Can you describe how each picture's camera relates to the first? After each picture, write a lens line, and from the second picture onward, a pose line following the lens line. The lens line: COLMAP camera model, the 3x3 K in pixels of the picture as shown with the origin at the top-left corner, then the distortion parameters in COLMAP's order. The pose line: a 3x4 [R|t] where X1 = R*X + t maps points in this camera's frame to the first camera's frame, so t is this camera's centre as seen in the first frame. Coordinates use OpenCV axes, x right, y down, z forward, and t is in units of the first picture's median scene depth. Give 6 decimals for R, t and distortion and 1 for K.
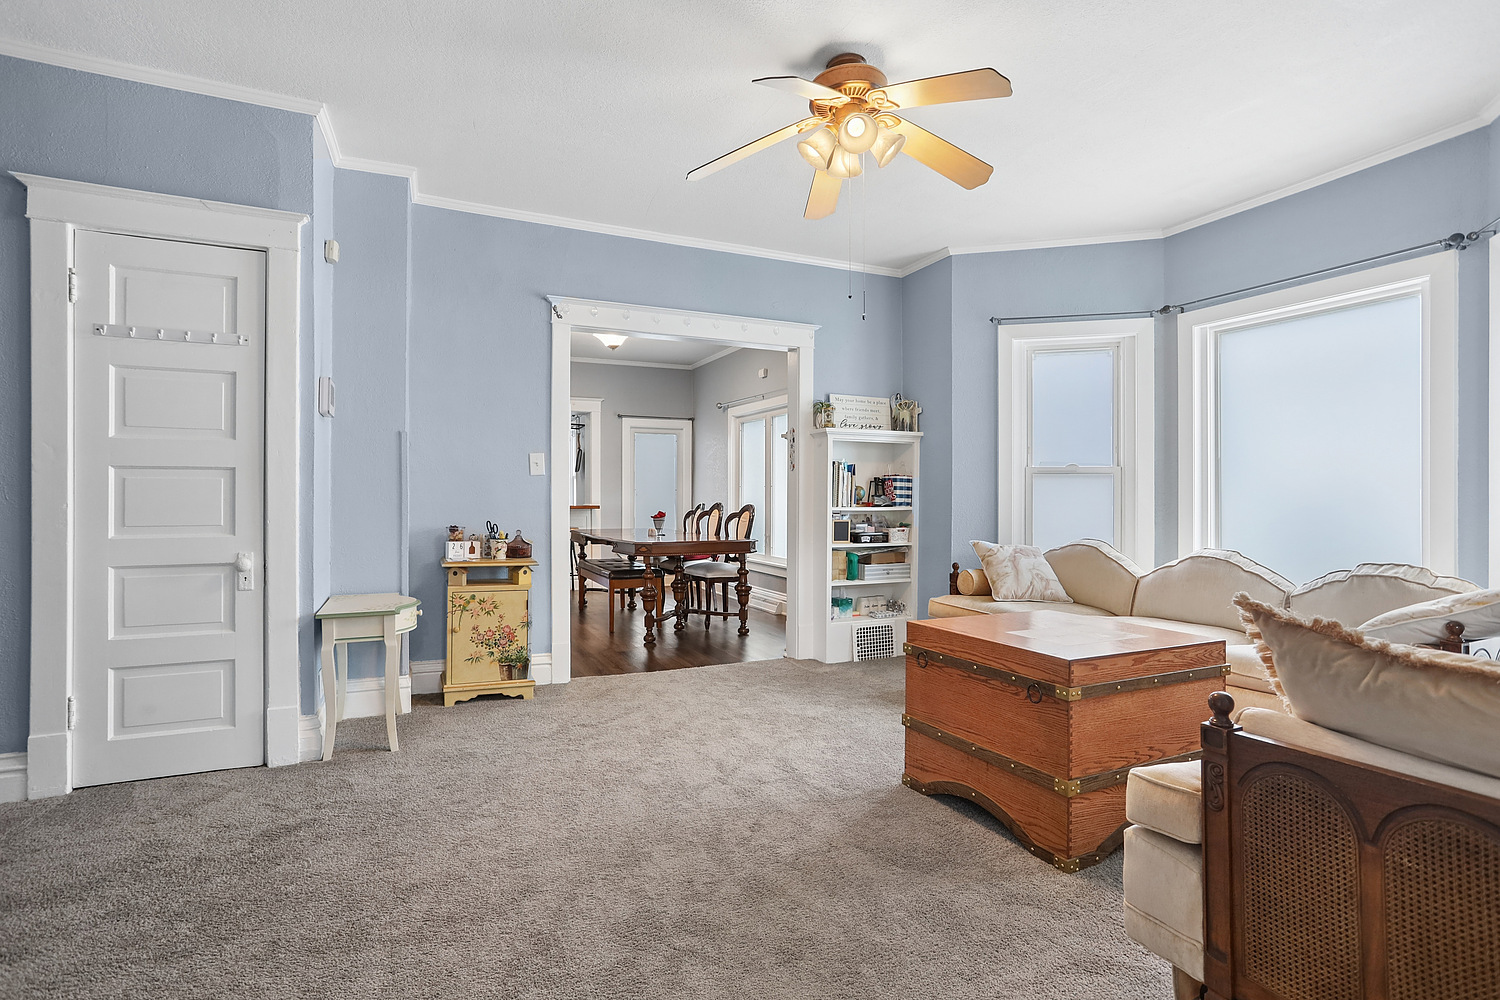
lens RADIAL K [[740.7, 0, 750.3], [0, 740.7, 505.1], [0, 0, 1]] dist [-0.053394, 0.031141]
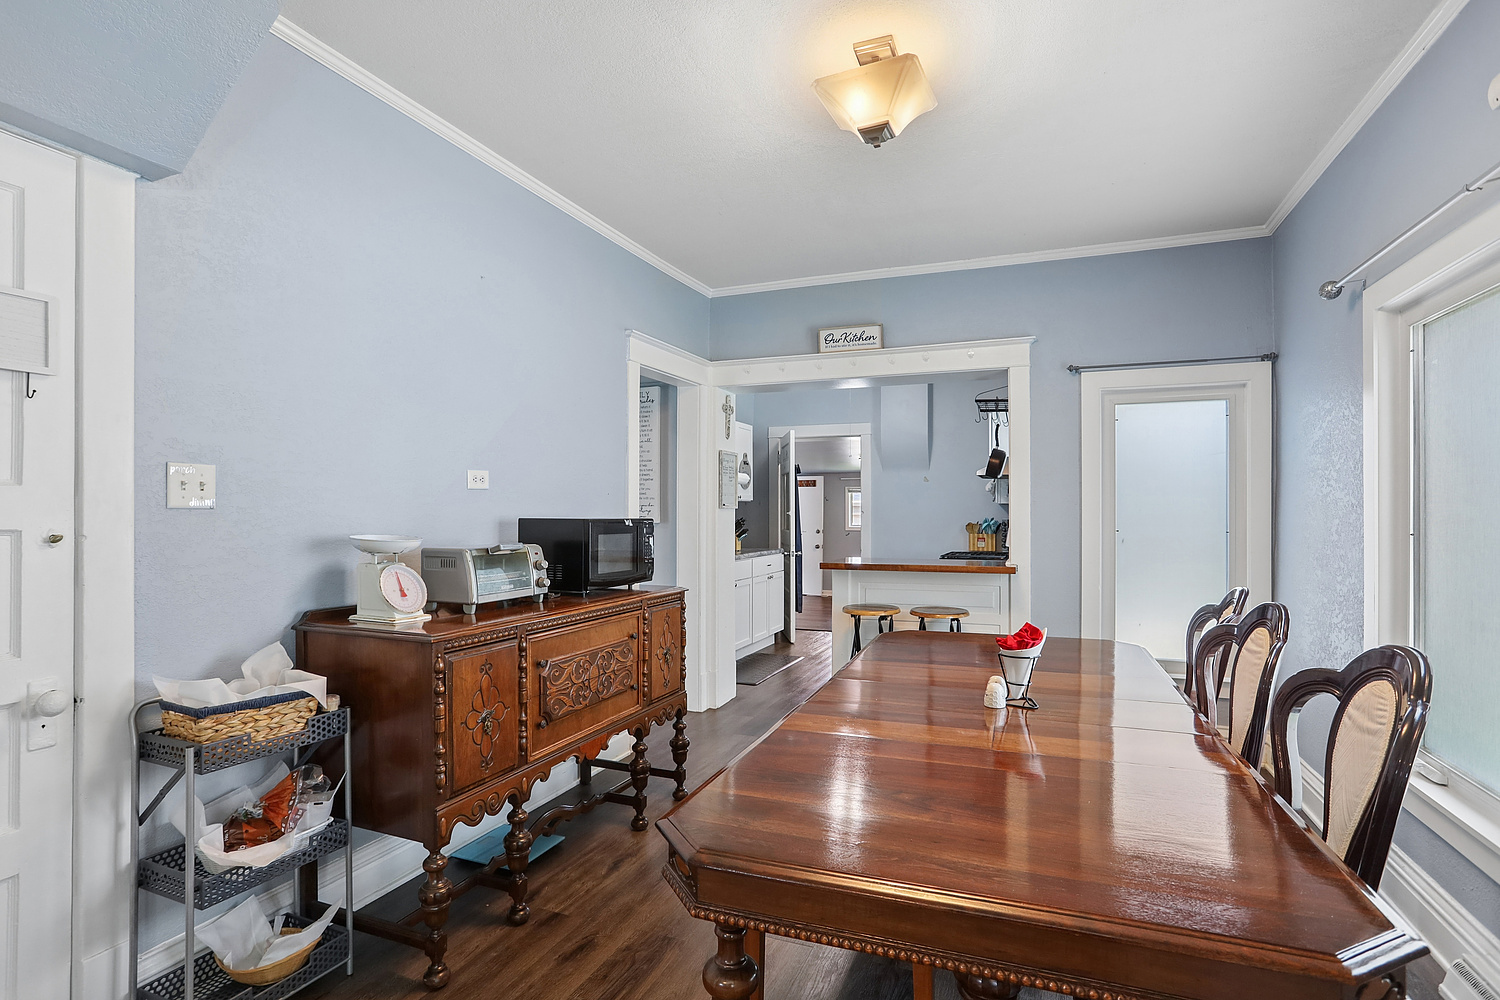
lens RADIAL K [[740.7, 0, 750.3], [0, 740.7, 505.1], [0, 0, 1]] dist [-0.053394, 0.031141]
pose [[0.685182, -0.006847, -0.728340, 0.021680], [-0.007677, 0.999832, -0.016622, -0.036661], [0.728331, 0.016981, 0.685015, 0.733367]]
